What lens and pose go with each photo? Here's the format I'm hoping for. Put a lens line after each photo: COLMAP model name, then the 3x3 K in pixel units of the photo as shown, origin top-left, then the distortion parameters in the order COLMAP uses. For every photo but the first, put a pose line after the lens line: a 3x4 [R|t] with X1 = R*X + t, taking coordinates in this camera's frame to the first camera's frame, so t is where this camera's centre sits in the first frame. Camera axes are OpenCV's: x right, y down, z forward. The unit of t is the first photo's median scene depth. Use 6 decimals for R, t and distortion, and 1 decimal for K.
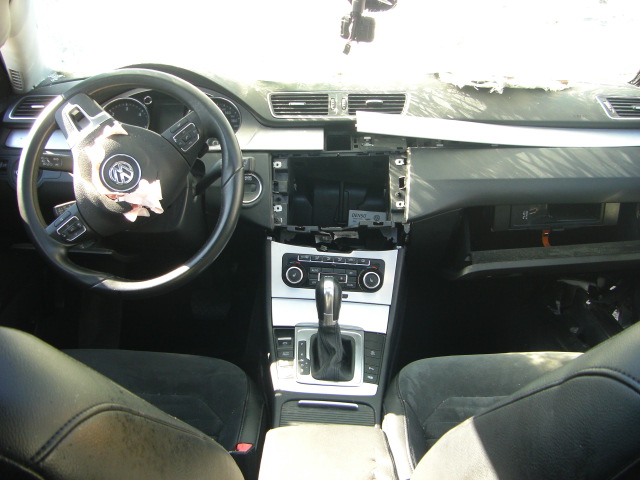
lens RADIAL K [[726.2, 0, 315.6], [0, 726.2, 236.4], [0, 0, 1]] dist [-0.138426, 0.000000]
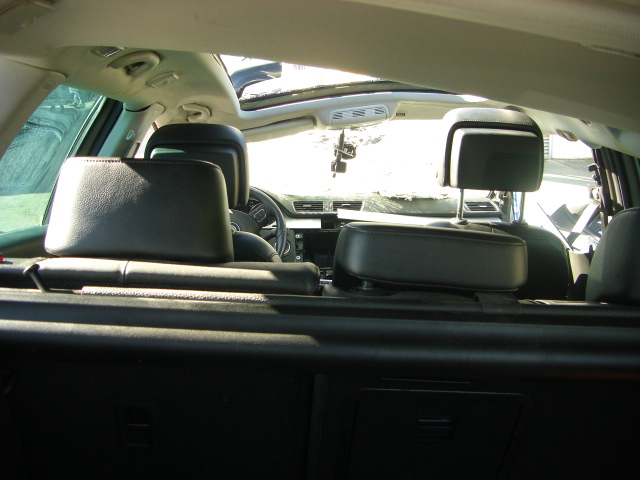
lens RADIAL K [[726.2, 0, 321.6], [0, 726.2, 241.3], [0, 0, 1]] dist [-0.138426, 0.000000]
pose [[0.998769, -0.002414, 0.049545, -0.085595], [0.012298, 0.979681, -0.200187, 0.310962], [-0.048055, 0.200549, 0.978504, -0.930333]]
